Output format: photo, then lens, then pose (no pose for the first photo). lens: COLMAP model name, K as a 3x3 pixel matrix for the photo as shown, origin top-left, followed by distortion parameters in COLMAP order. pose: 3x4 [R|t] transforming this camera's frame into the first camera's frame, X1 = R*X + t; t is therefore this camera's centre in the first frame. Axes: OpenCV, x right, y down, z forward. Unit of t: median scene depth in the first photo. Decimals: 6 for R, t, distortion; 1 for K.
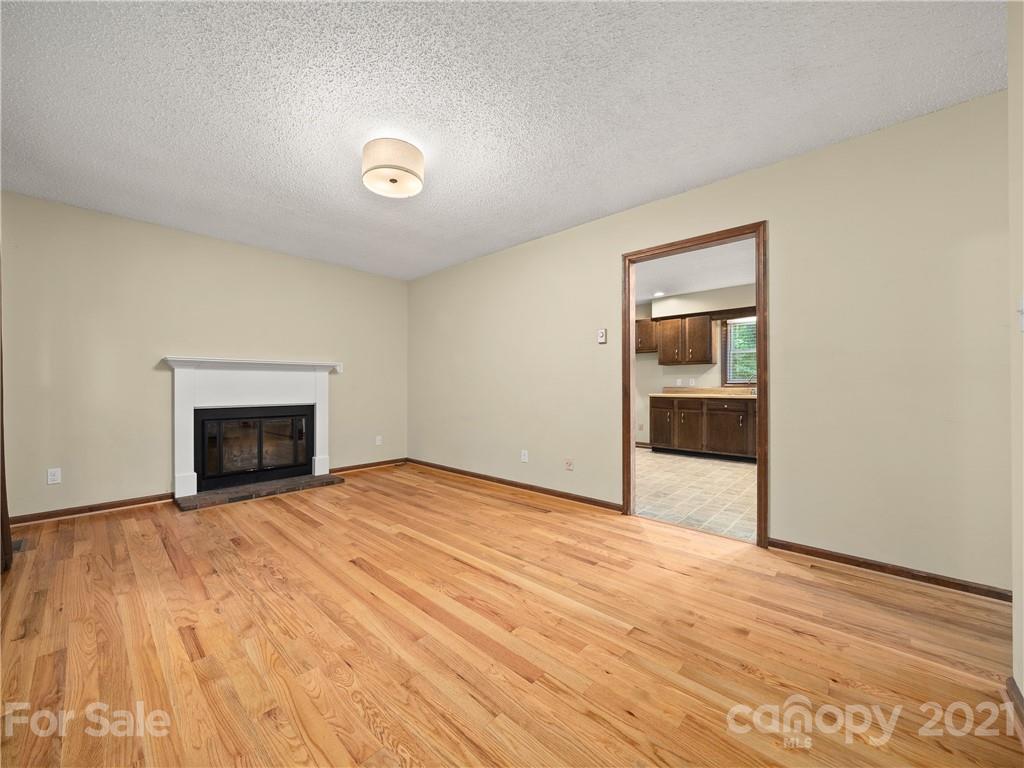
lens RADIAL K [[355.8, 0, 507.0], [0, 355.8, 387.4], [0, 0, 1]] dist [0.001869, 0.000078]
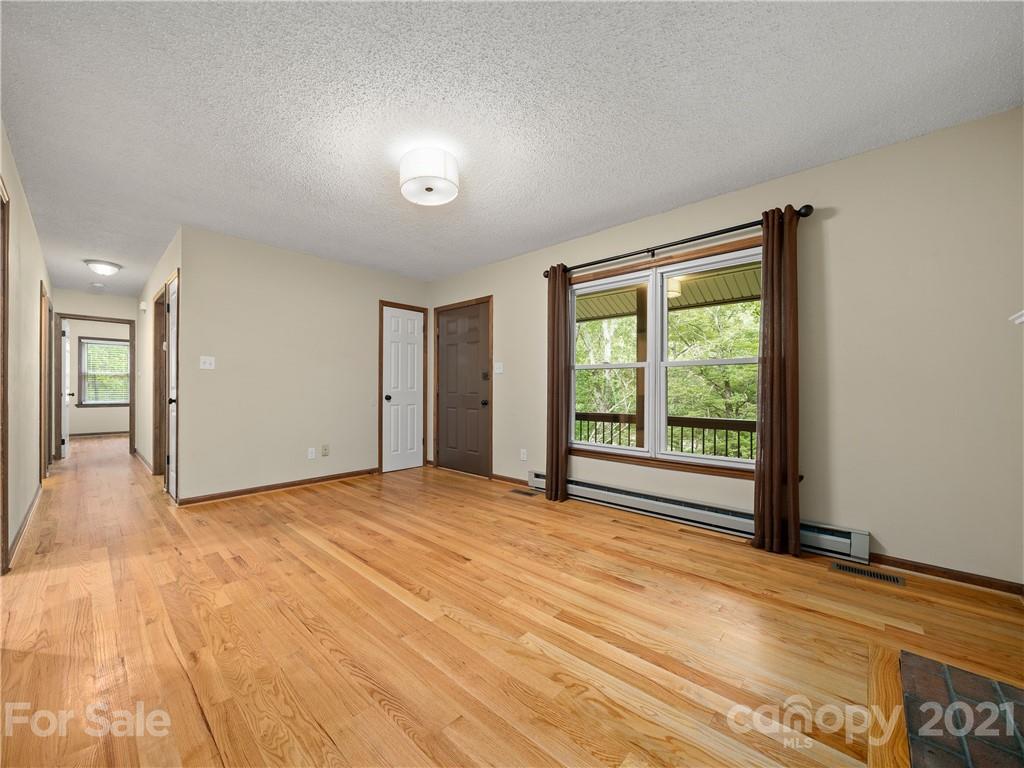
lens RADIAL K [[397.1, 0, 506.9], [0, 397.1, 388.1], [0, 0, 1]] dist [-0.005820, 0.002876]
pose [[-0.999572, -0.004343, 0.028935, -0.578201], [-0.004333, 0.999991, 0.000391, -0.001979], [-0.028937, 0.000265, -0.999581, 2.137544]]
